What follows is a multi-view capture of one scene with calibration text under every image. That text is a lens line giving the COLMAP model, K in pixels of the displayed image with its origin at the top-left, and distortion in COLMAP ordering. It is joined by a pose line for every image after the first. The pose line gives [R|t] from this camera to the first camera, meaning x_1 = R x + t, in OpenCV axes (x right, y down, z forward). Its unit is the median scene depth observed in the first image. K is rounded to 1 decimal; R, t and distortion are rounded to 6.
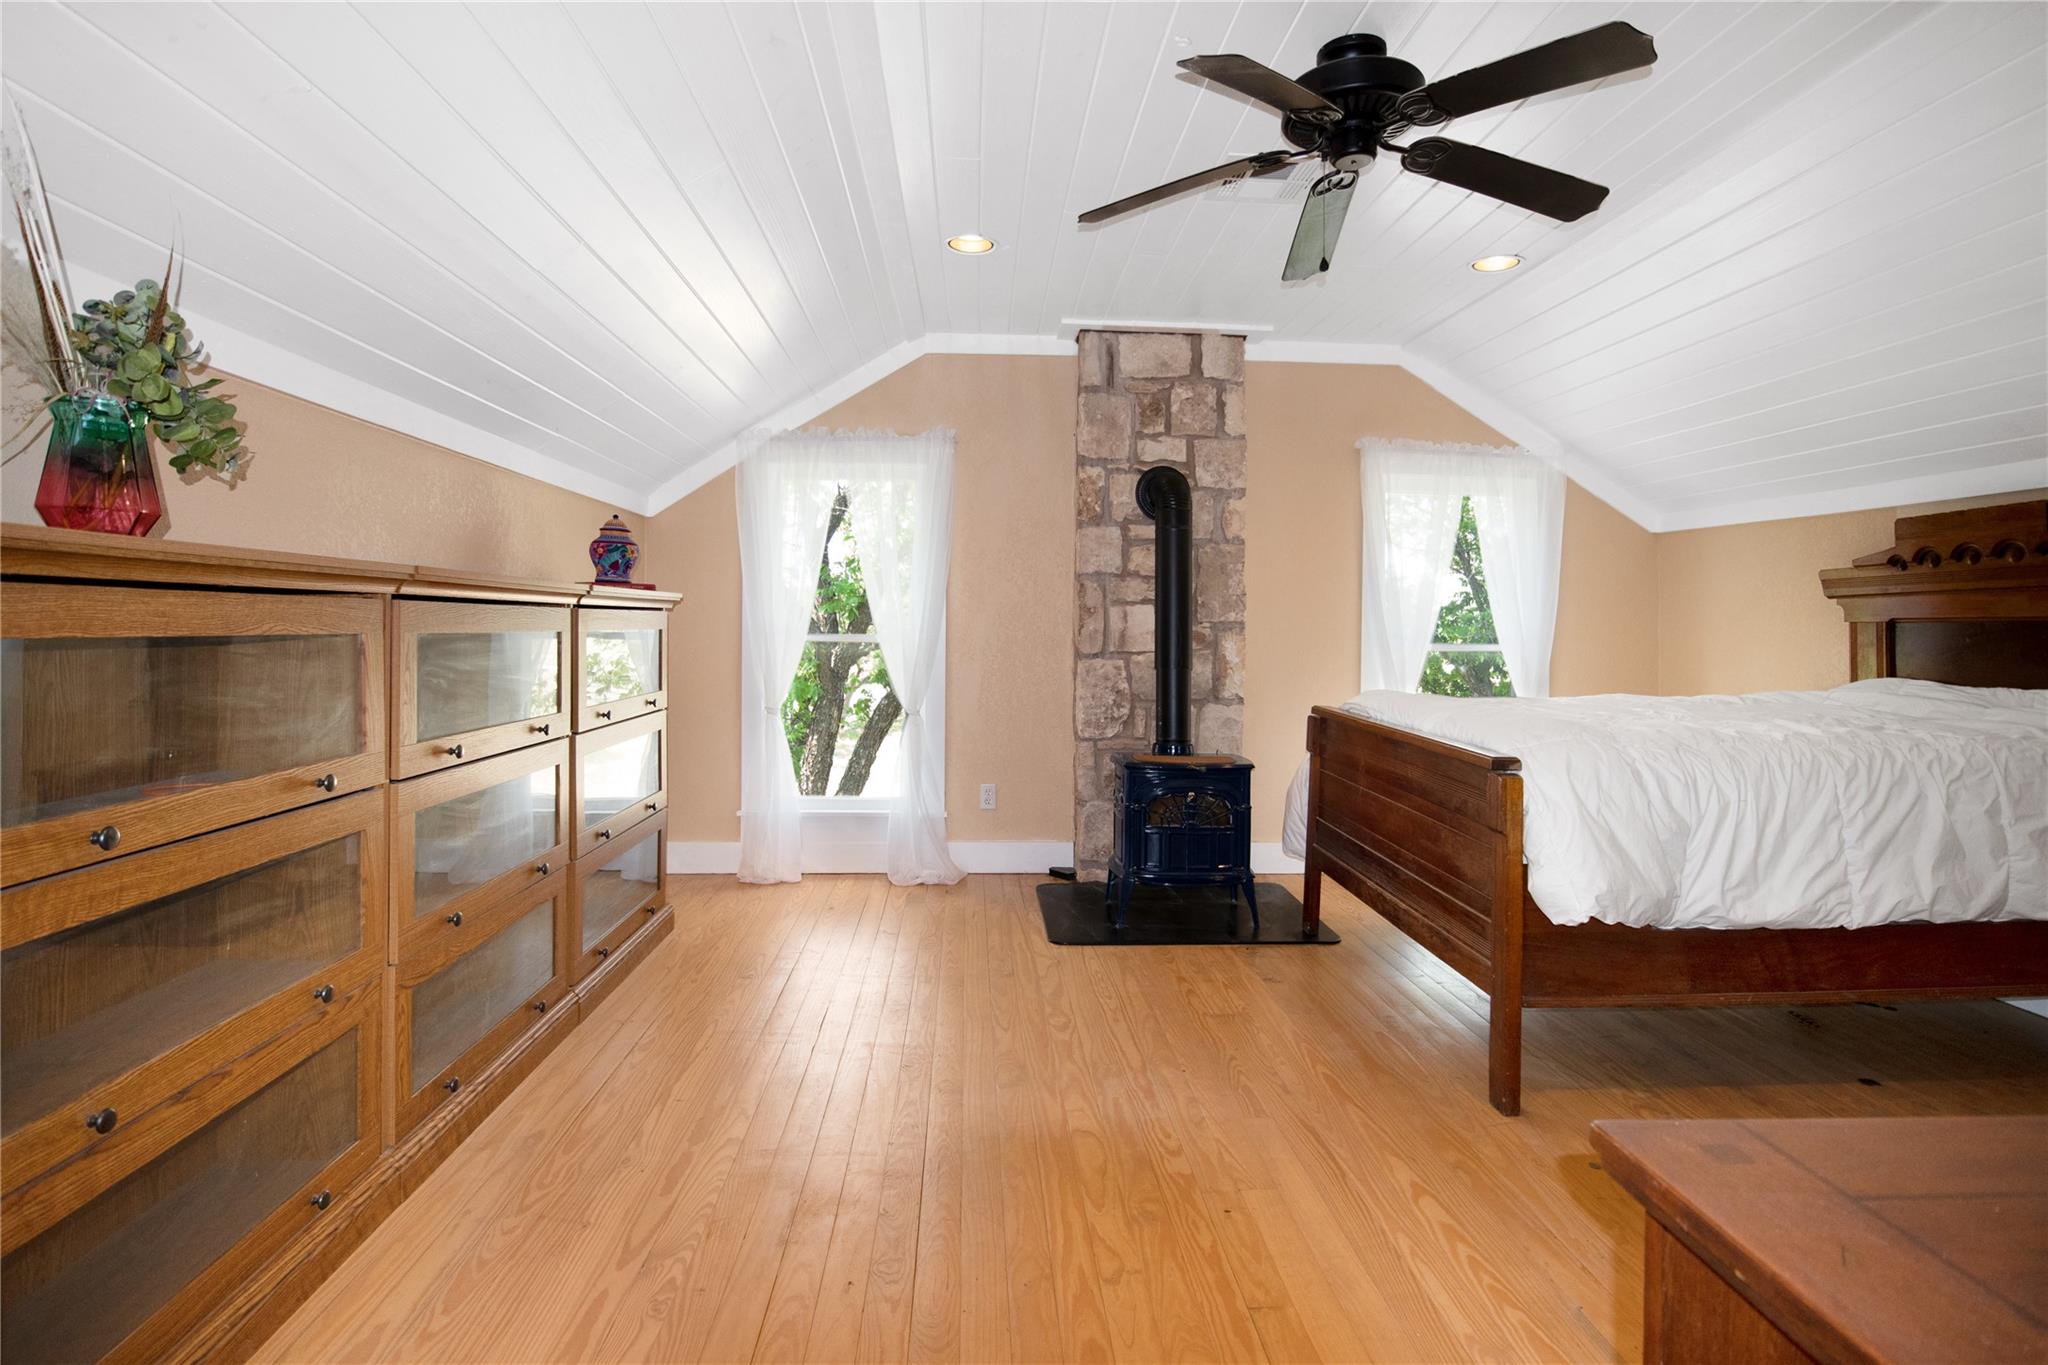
lens RADIAL K [[1042.4, 0, 1037.8], [0, 1042.4, 682.9], [0, 0, 1]] dist [-0.002492, -0.000096]
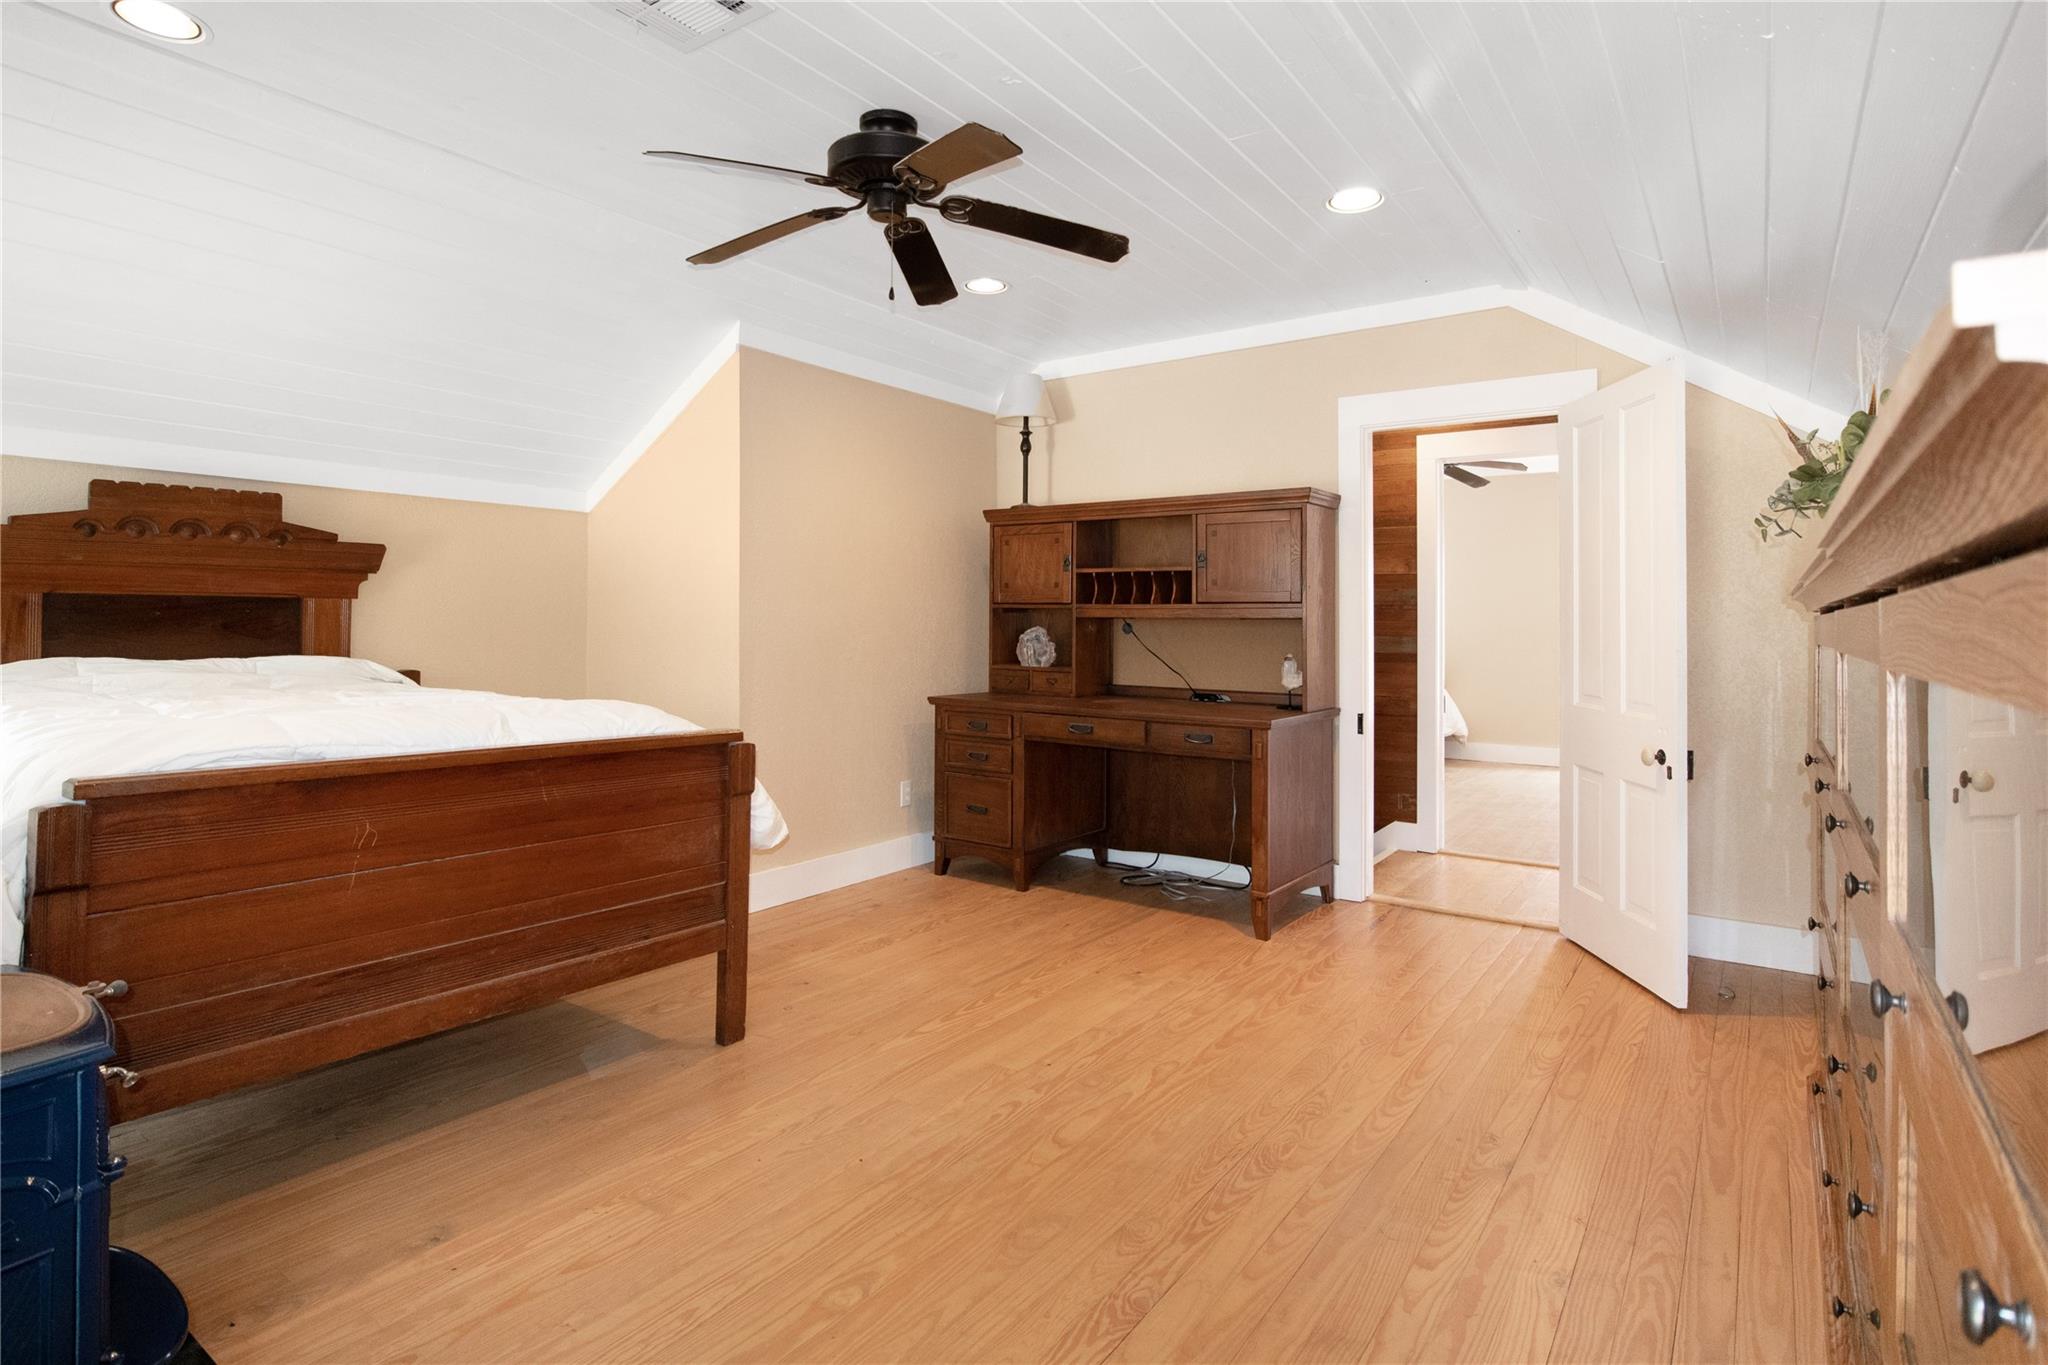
lens RADIAL K [[1044.5, 0, 1019.4], [0, 1044.5, 634.6], [0, 0, 1]] dist [-0.000831, 0.000090]
pose [[-0.771455, -0.032142, 0.635472, -0.277992], [0.010544, 0.997940, 0.063276, -0.055388], [-0.636197, 0.055515, -0.769527, 0.910676]]
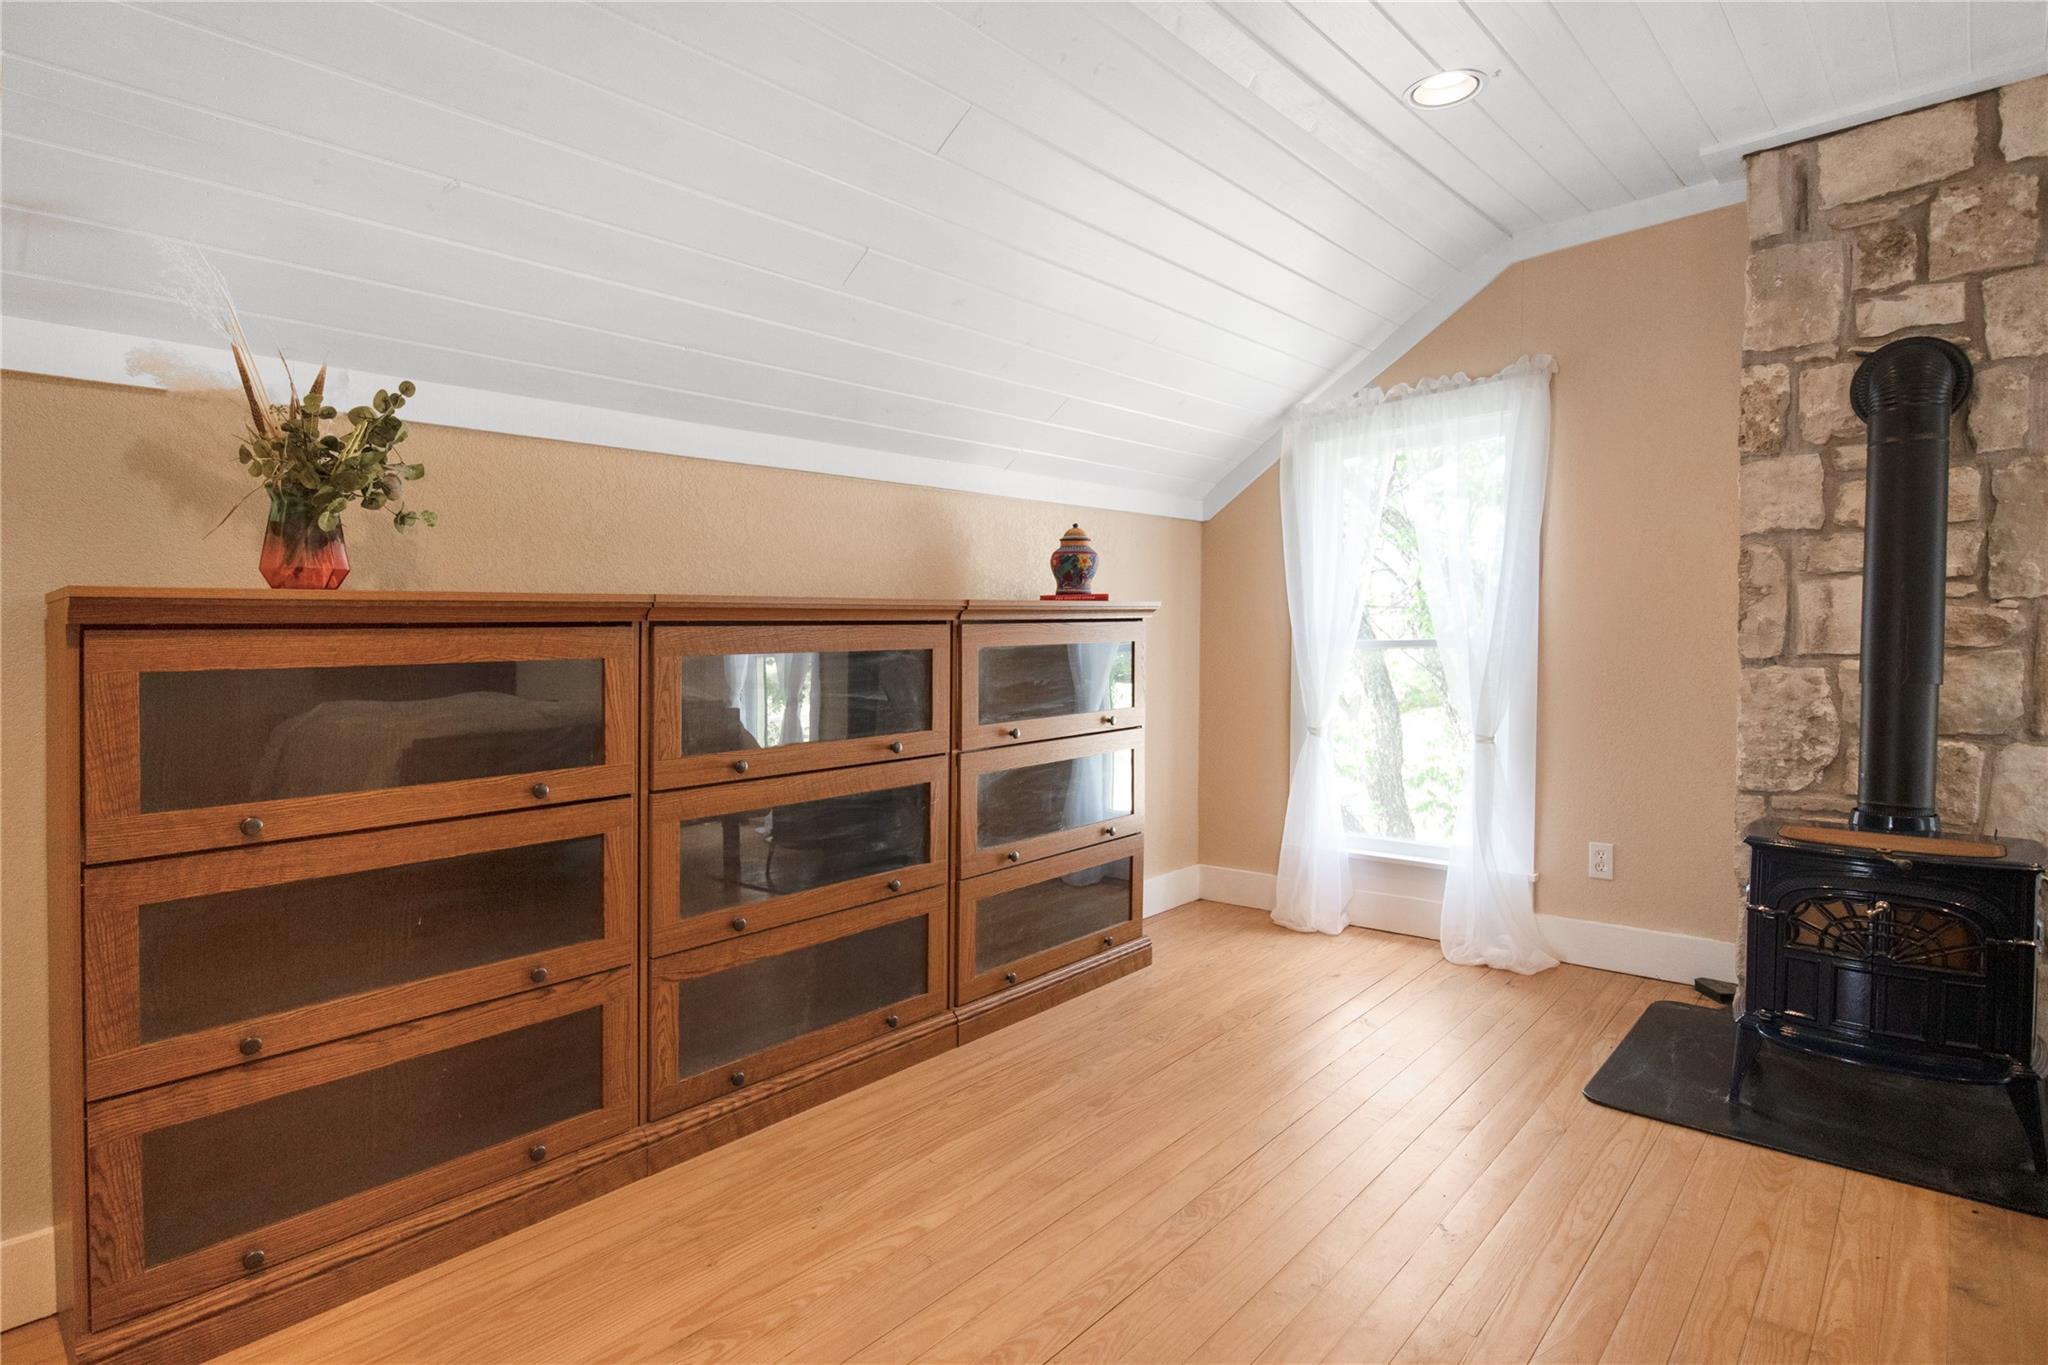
lens RADIAL K [[1041.6, 0, 1023.9], [0, 1041.6, 692.5], [0, 0, 1]] dist [-0.002165, -0.001309]
pose [[0.692196, 0.008054, -0.721665, 0.198802], [-0.005730, 0.999968, 0.005663, -0.008078], [0.721687, 0.000215, 0.692219, 0.232083]]
